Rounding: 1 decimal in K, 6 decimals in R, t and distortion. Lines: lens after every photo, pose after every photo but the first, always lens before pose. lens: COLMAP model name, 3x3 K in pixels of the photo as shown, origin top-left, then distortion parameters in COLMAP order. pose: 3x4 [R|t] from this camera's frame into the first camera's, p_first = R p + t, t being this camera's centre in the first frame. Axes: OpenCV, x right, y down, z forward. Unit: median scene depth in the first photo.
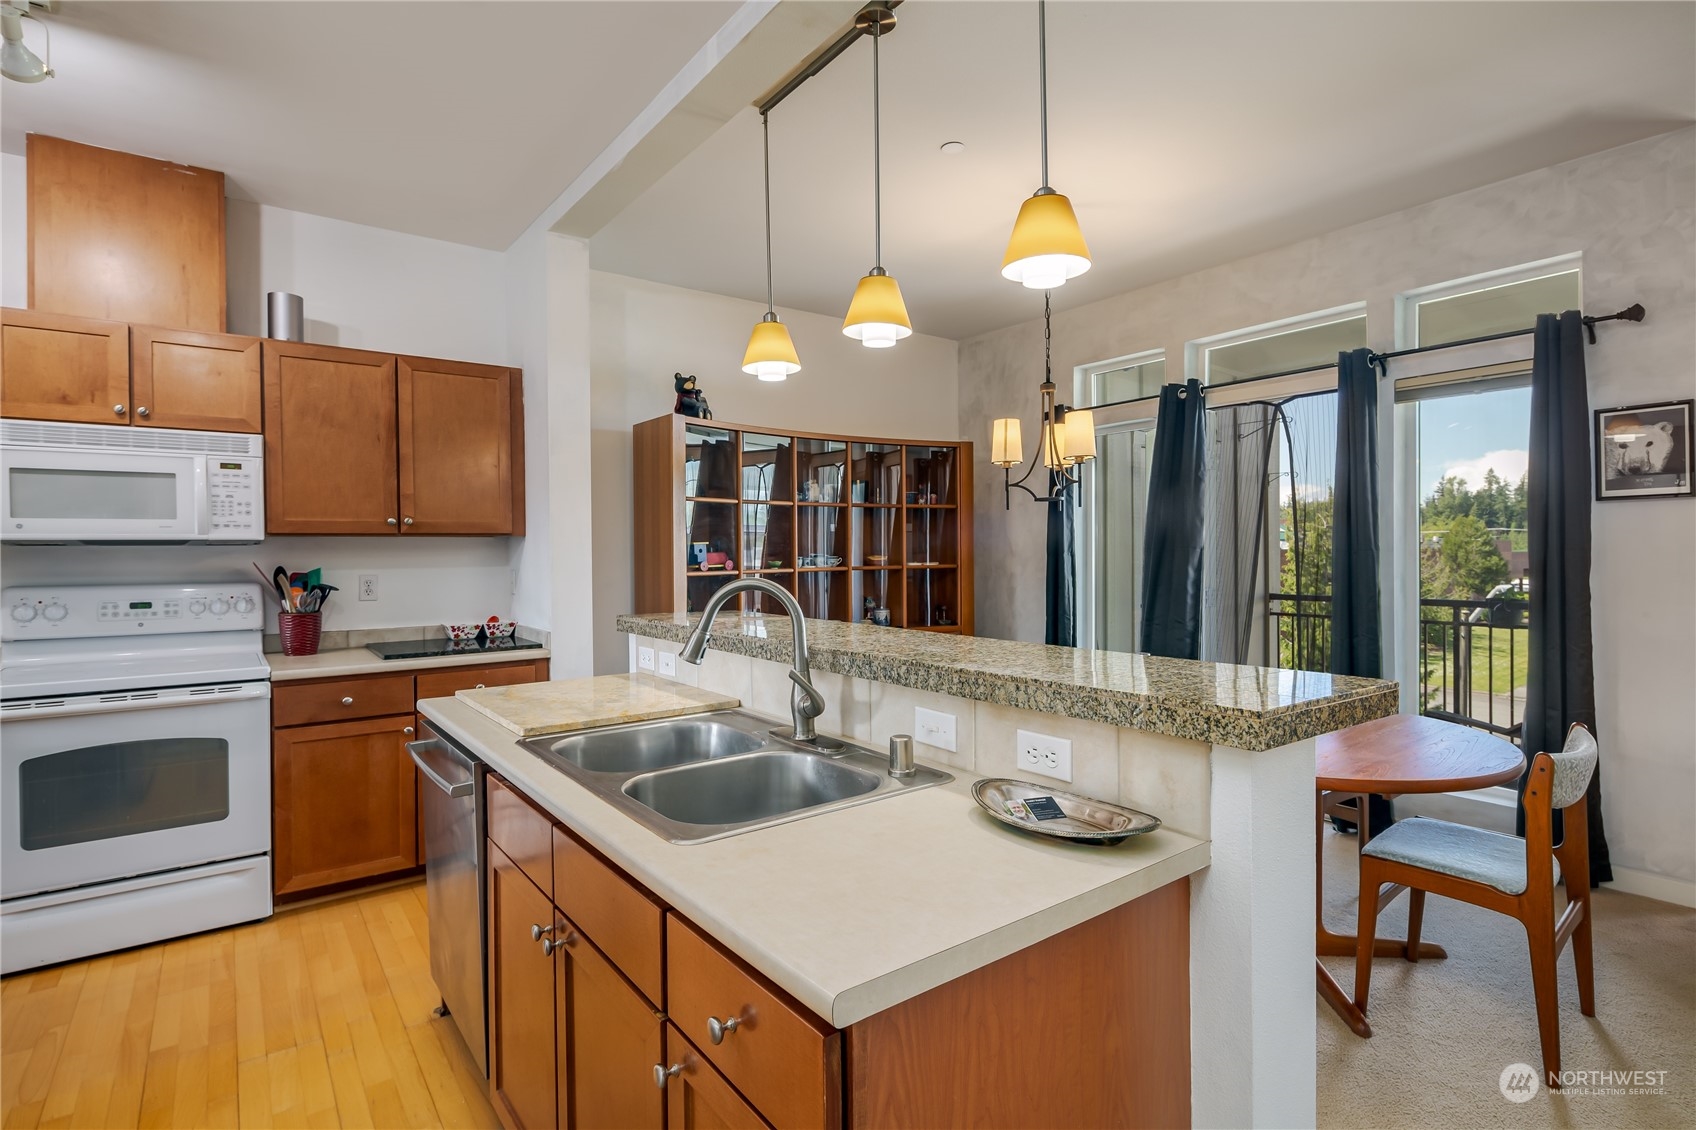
lens RADIAL K [[829.4, 0, 849.3], [0, 829.4, 559.6], [0, 0, 1]] dist [0.002767, -0.004250]
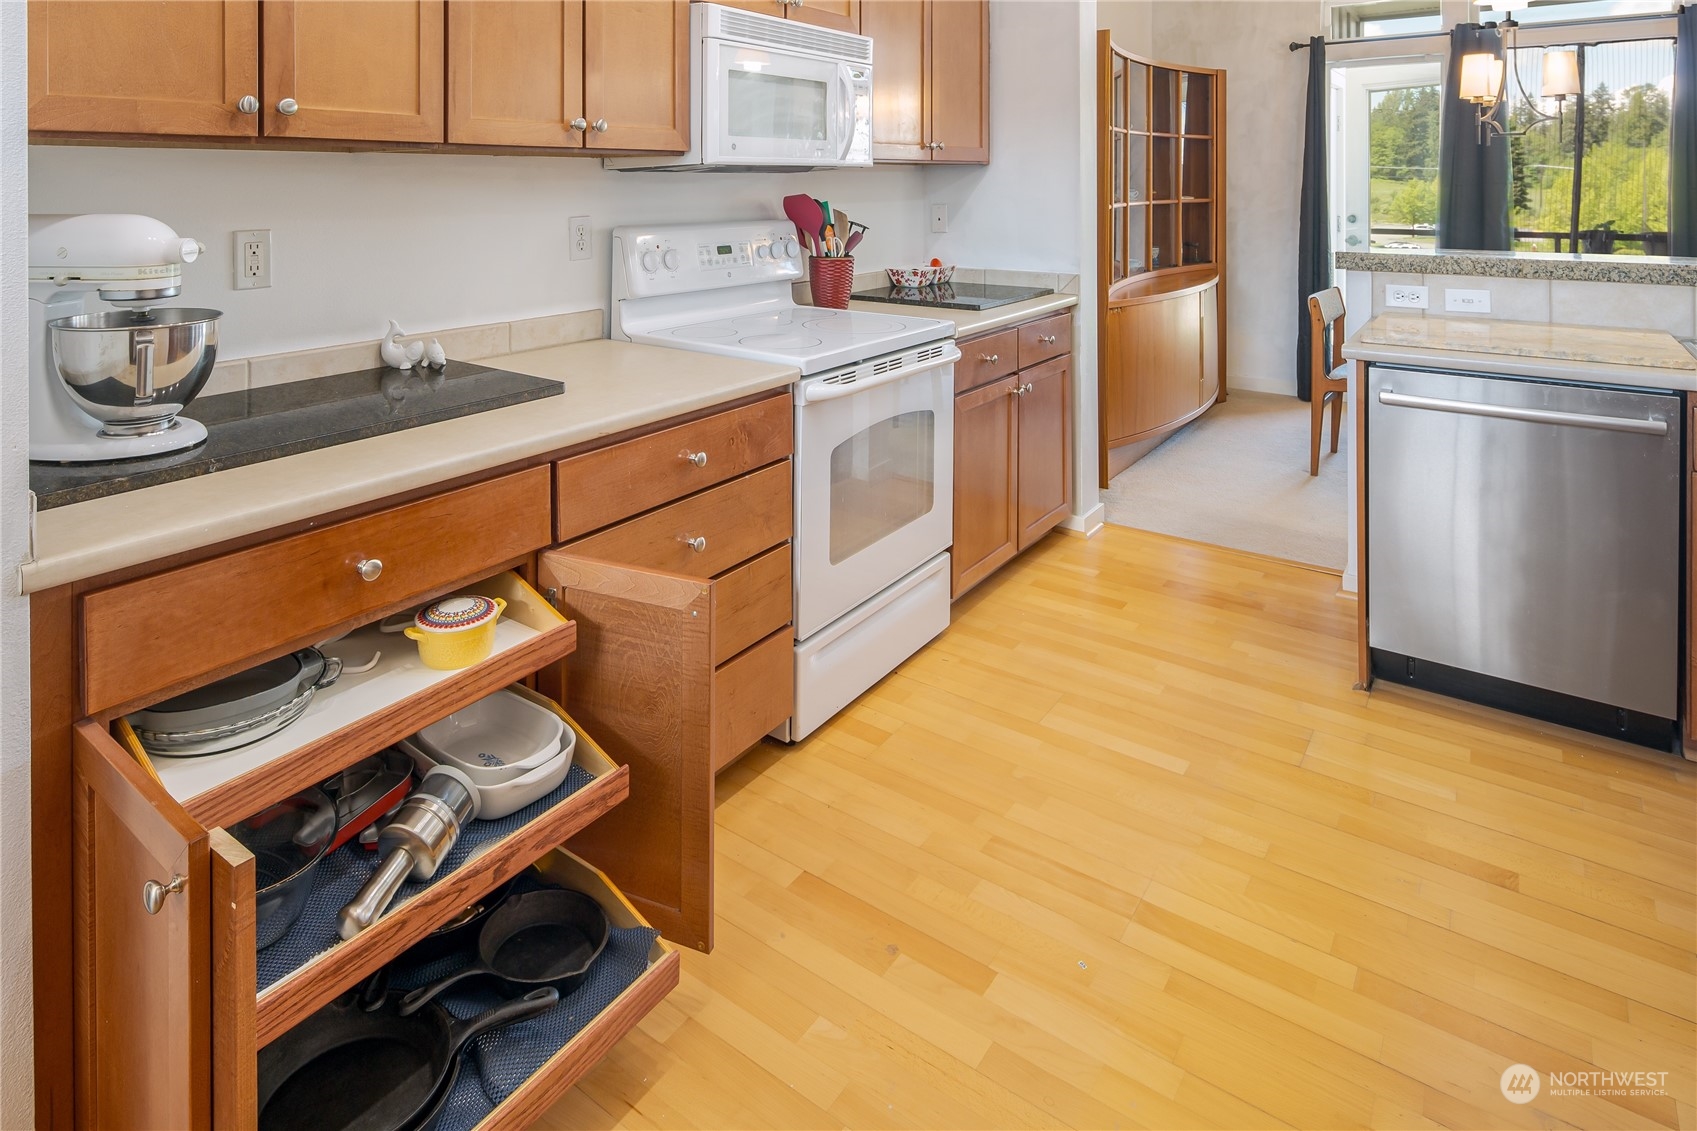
lens RADIAL K [[962.1, 0, 779.7], [0, 962.1, 185.2], [0, 0, 1]] dist [0.014373, -0.003571]
pose [[0.963334, 0.003422, 0.268283, -0.987429], [-0.000550, 0.999942, -0.010782, 0.003932], [-0.268305, 0.010239, 0.963280, 0.108599]]
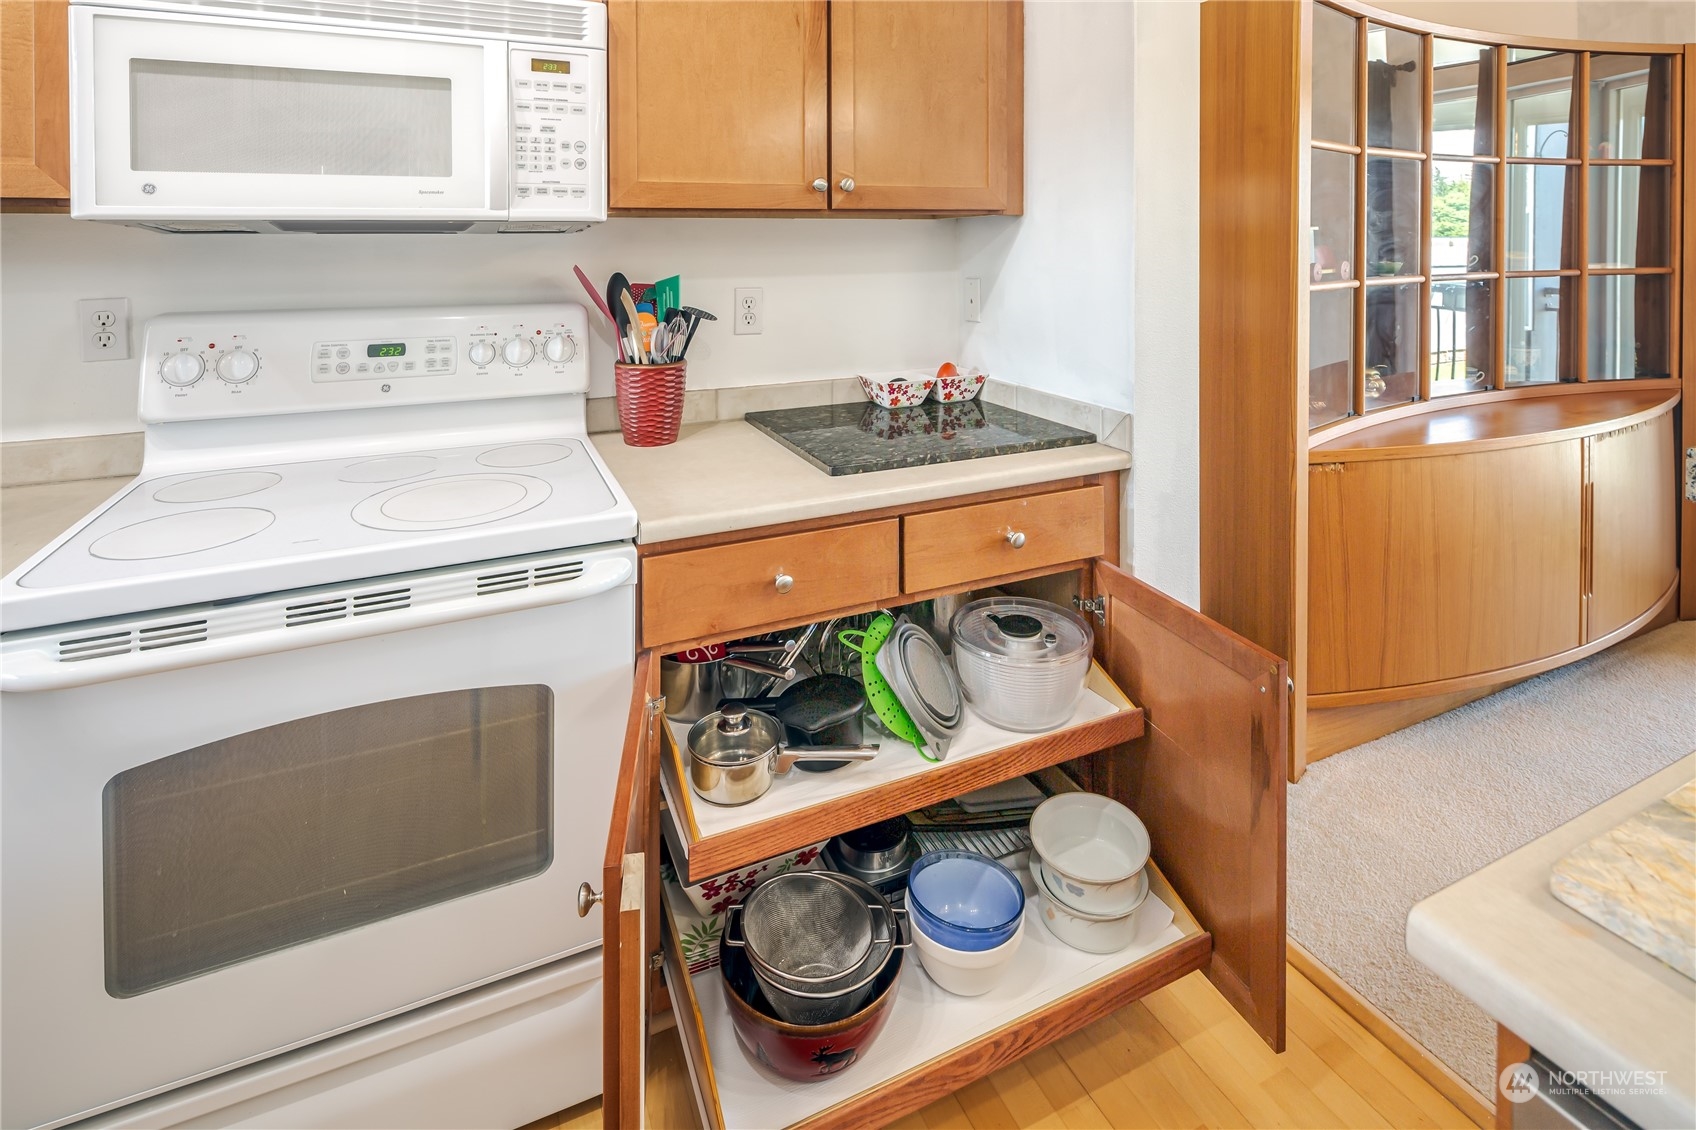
lens RADIAL K [[829.4, 0, 847.1], [0, 829.4, 244.6], [0, 0, 1]] dist [0.002767, -0.004250]
pose [[0.976620, 0.000327, -0.214971, -0.438686], [-0.002572, 0.999945, -0.010162, -0.005103], [0.214956, 0.010477, 0.976568, 0.526521]]
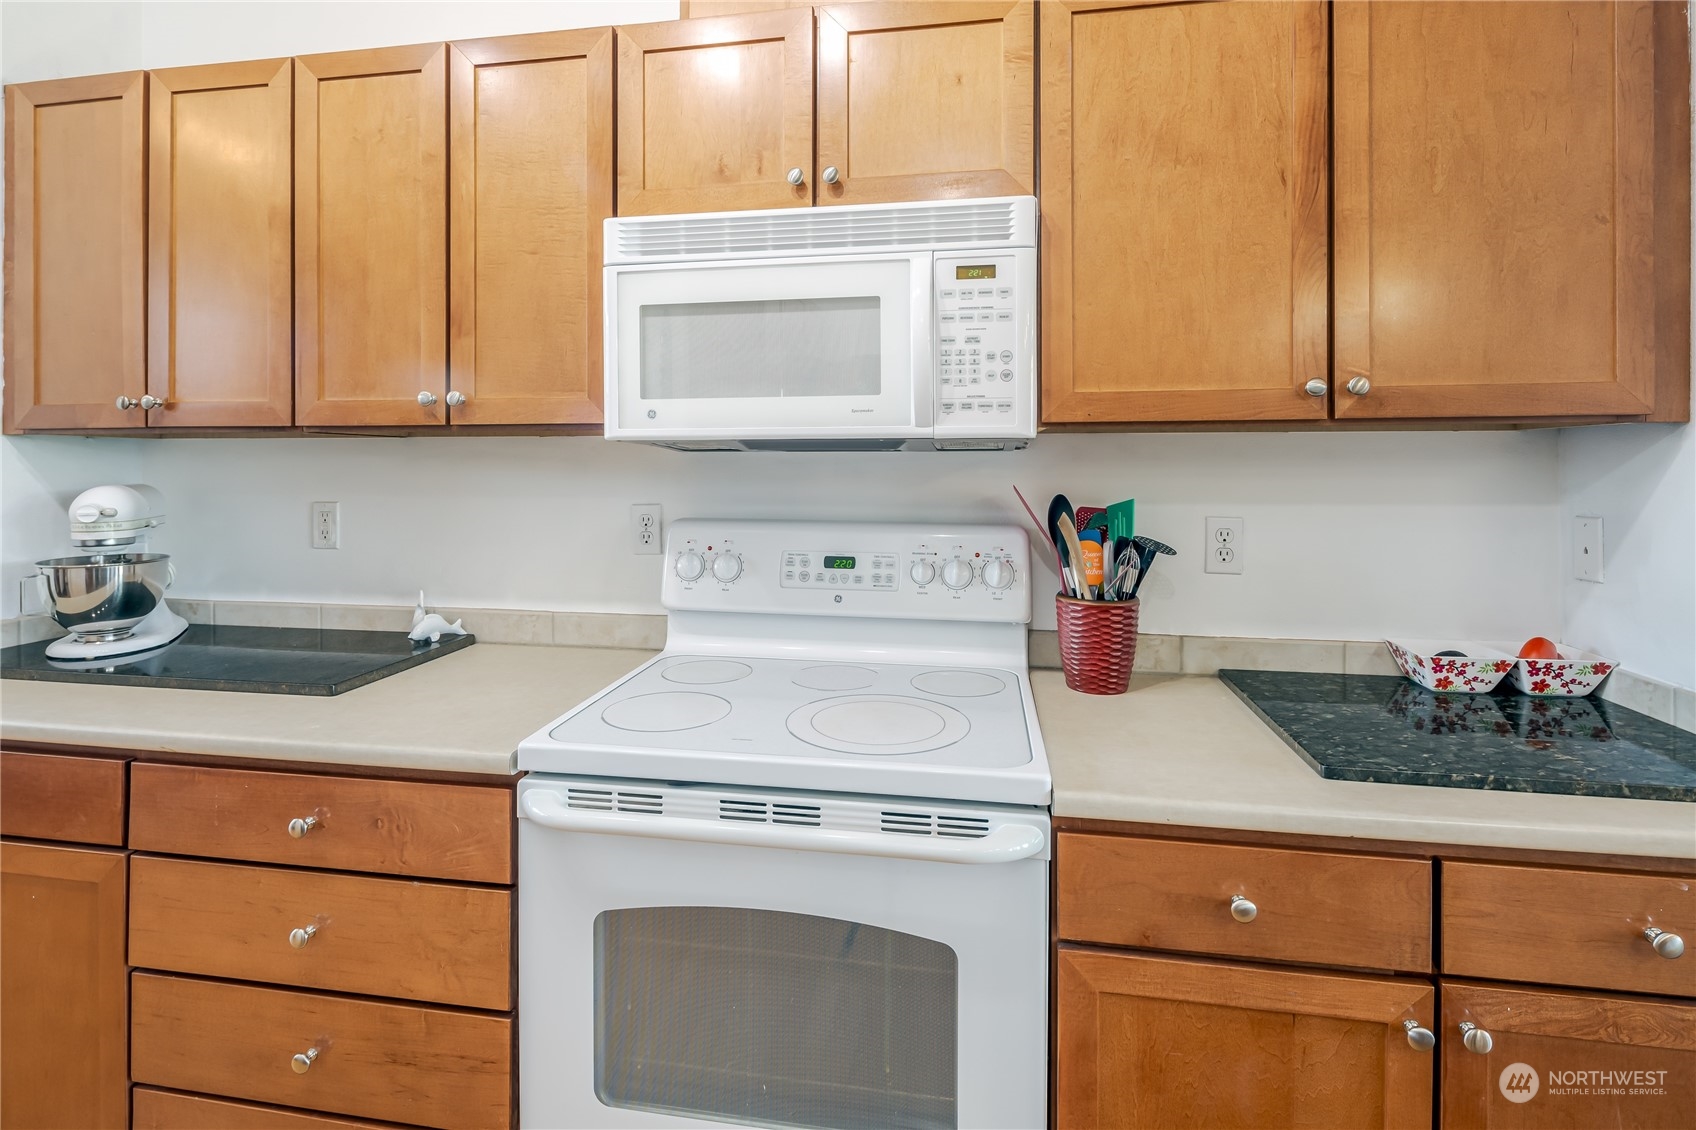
lens RADIAL K [[829.4, 0, 847.2], [0, 829.4, 455.3], [0, 0, 1]] dist [0.002767, -0.004250]
pose [[0.686009, 0.001866, -0.727590, -0.432179], [-0.014174, 0.999841, -0.010800, -0.007974], [0.727455, 0.017722, 0.685927, 0.595556]]
